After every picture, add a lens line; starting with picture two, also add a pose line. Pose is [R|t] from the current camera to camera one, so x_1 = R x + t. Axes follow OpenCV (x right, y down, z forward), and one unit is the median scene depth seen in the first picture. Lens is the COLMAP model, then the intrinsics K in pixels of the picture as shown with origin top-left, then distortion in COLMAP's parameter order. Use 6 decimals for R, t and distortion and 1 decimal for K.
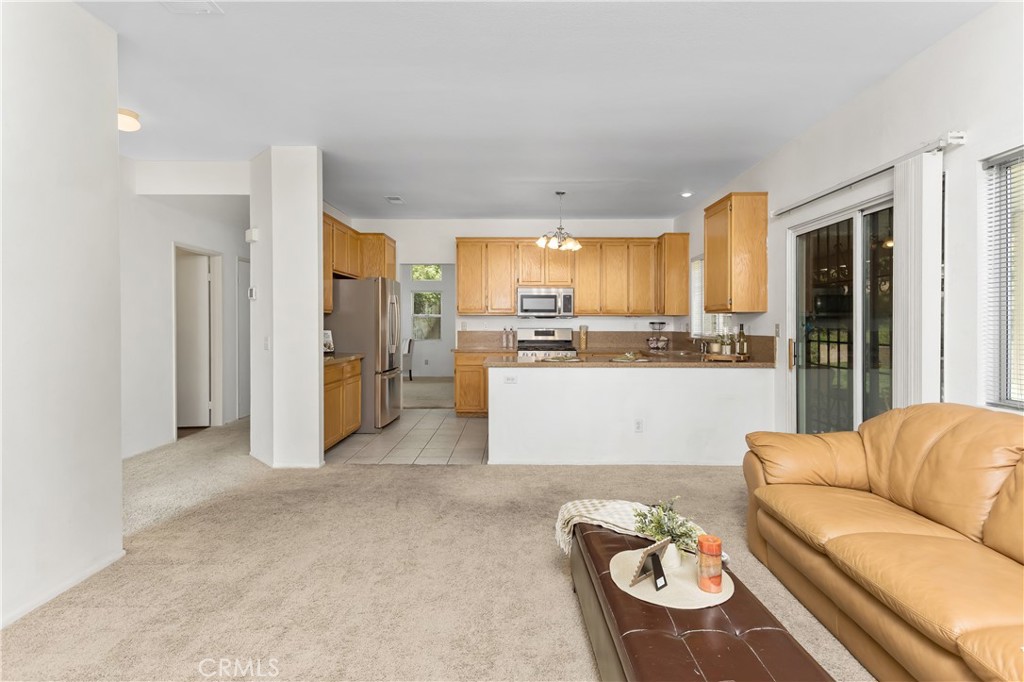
lens RADIAL K [[494.4, 0, 511.5], [0, 494.4, 325.5], [0, 0, 1]] dist [0.014567, -0.000263]
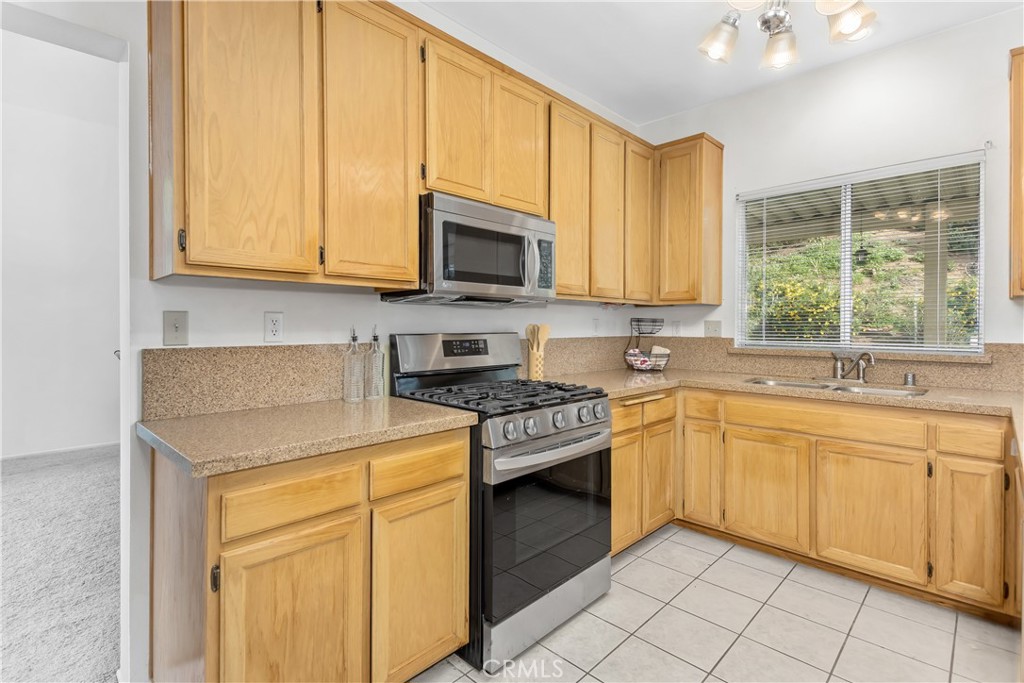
lens RADIAL K [[494.4, 0, 511.5], [0, 494.4, 326.0], [0, 0, 1]] dist [0.014567, -0.000263]
pose [[0.695542, -0.002883, 0.718479, -0.162328], [0.000783, 0.999994, 0.003254, -0.000386], [-0.718485, -0.001701, 0.695541, 0.762810]]
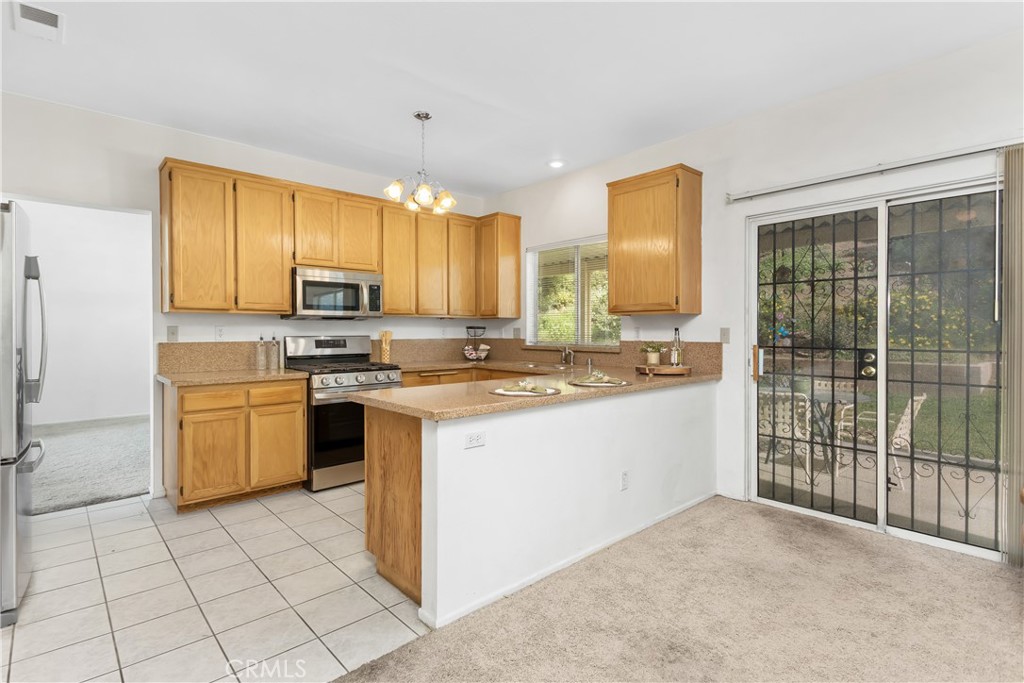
lens RADIAL K [[499.4, 0, 510.5], [0, 499.4, 331.6], [0, 0, 1]] dist [0.016756, 0.000021]
pose [[0.739145, -0.006578, 0.673514, -0.200684], [0.005066, 0.999978, 0.004208, -0.001439], [-0.673527, 0.000302, 0.739163, 0.384848]]
